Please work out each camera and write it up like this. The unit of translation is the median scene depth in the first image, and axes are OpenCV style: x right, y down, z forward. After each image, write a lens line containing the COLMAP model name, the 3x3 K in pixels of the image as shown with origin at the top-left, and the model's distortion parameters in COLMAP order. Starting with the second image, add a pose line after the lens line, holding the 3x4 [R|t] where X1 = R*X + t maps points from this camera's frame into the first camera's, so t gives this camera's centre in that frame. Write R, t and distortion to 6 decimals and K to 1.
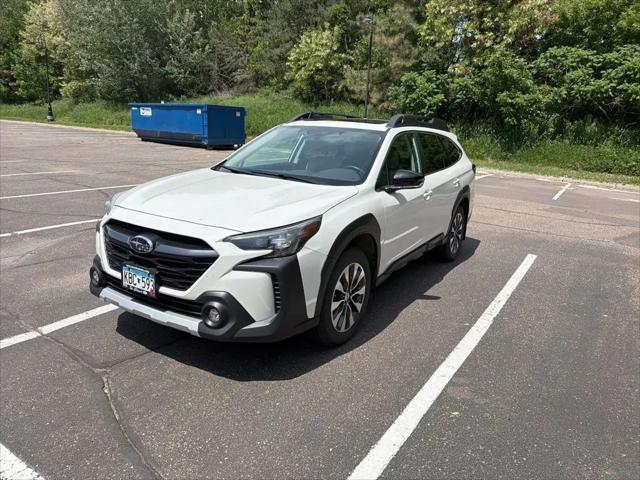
lens RADIAL K [[446.7, 0, 319.8], [0, 446.7, 237.5], [0, 0, 1]] dist [0.039230, -0.046909]
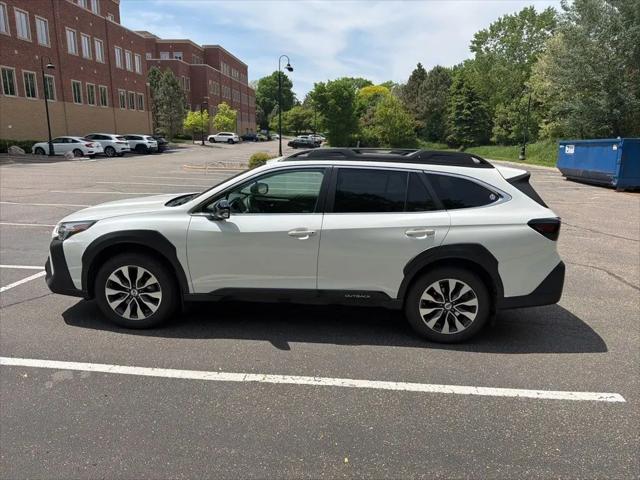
lens RADIAL K [[445.1, 0, 325.7], [0, 445.1, 238.4], [0, 0, 1]] dist [0.036431, -0.048843]
pose [[0.509210, 0.142217, -0.848811, 0.247754], [-0.210319, 0.976913, 0.037507, -0.031527], [0.834548, 0.159422, 0.527365, 0.136269]]
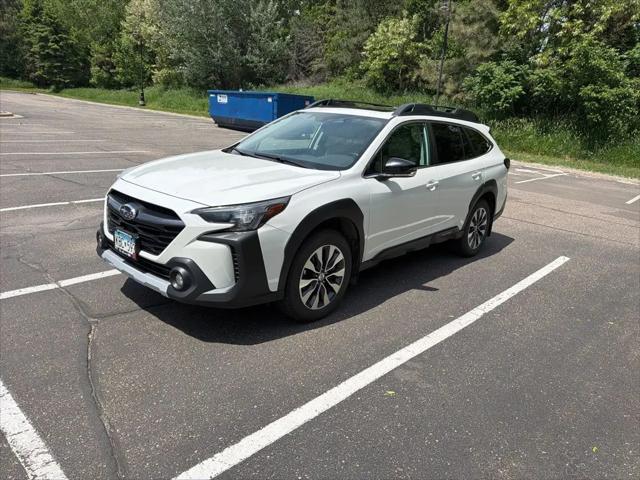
lens RADIAL K [[447.1, 0, 320.0], [0, 447.1, 240.0], [0, 0, 1]] dist [0.038274, -0.048821]
pose [[0.984577, 0.071048, -0.159878, 0.039155], [-0.067090, 0.997295, 0.030029, 0.002822], [0.161579, -0.018840, 0.986680, -0.005672]]
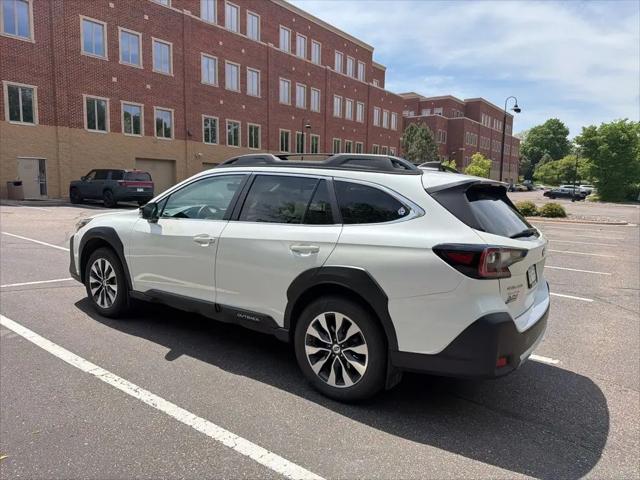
lens RADIAL K [[448.8, 0, 325.2], [0, 448.8, 231.0], [0, 0, 1]] dist [0.069292, -0.103501]
pose [[-0.032390, 0.045346, -0.998446, 0.265446], [-0.282170, 0.957918, 0.052659, -0.054302], [0.958817, 0.283437, -0.018231, 0.296809]]
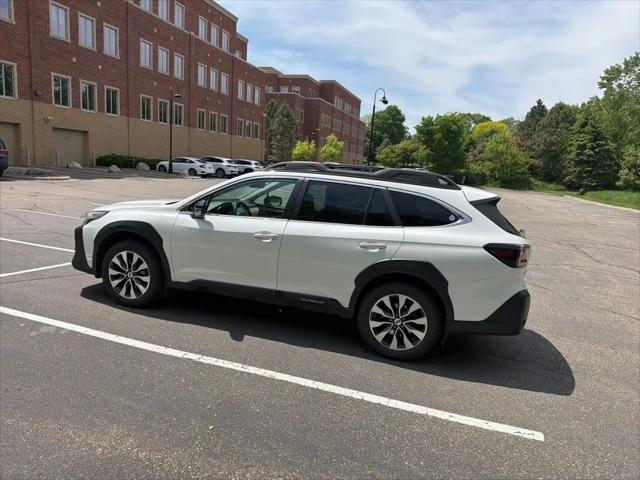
lens RADIAL K [[447.1, 0, 320.0], [0, 447.1, 240.0], [0, 0, 1]] dist [0.038274, -0.048821]
pose [[0.280748, 0.121275, -0.952089, 0.292840], [-0.298361, 0.953864, 0.033522, -0.038122], [0.912229, 0.274655, 0.303979, 0.194996]]
